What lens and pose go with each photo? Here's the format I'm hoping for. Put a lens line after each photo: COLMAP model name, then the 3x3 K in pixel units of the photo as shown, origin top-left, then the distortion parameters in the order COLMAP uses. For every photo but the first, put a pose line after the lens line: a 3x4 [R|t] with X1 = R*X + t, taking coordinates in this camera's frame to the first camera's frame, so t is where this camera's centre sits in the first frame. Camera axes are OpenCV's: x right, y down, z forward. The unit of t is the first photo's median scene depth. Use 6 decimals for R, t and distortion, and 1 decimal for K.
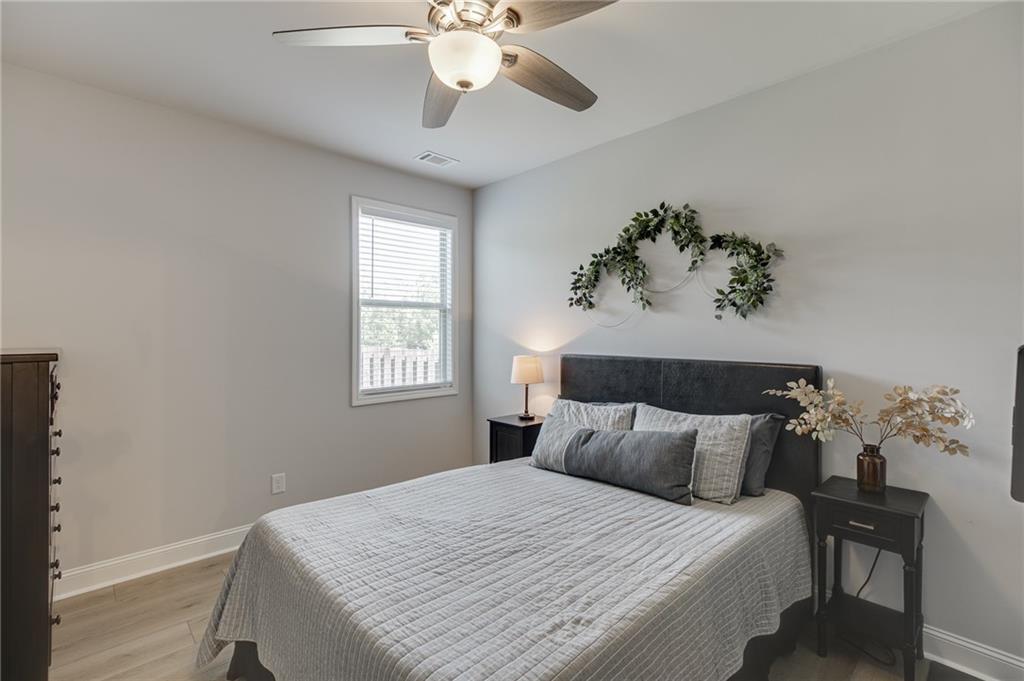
lens RADIAL K [[459.5, 0, 510.6], [0, 459.5, 334.1], [0, 0, 1]] dist [-0.025655, 0.008589]
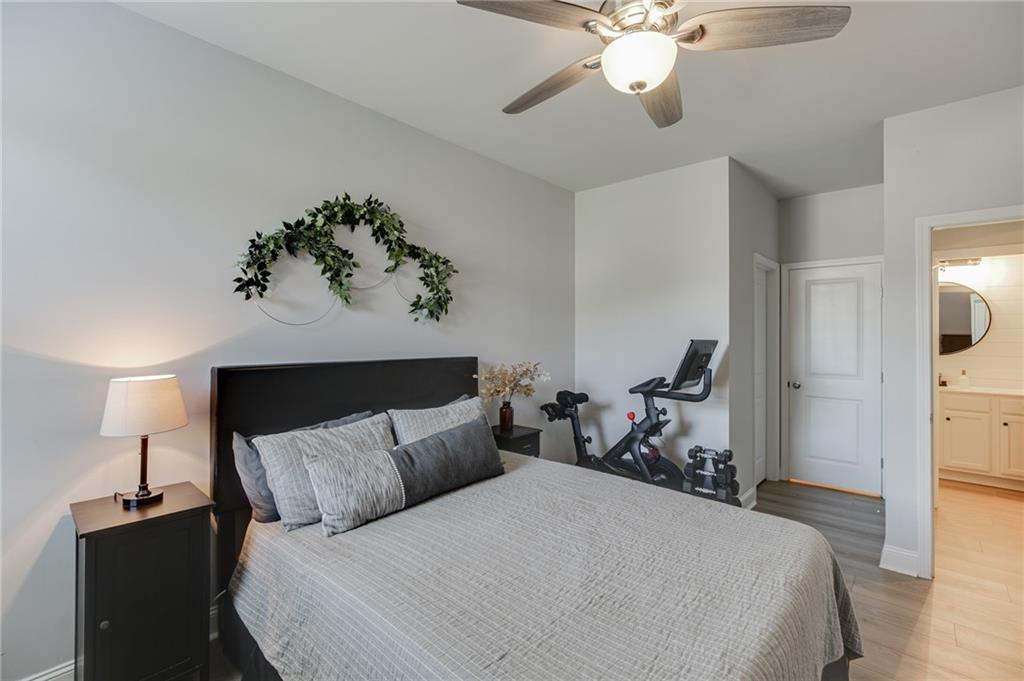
lens RADIAL K [[459.5, 0, 510.6], [0, 459.5, 334.1], [0, 0, 1]] dist [-0.025655, 0.008589]
pose [[-0.092565, 0.000043, 0.995707, -0.624125], [-0.001488, 0.999999, -0.000181, -0.001339], [-0.995706, -0.001499, -0.092565, 0.800328]]
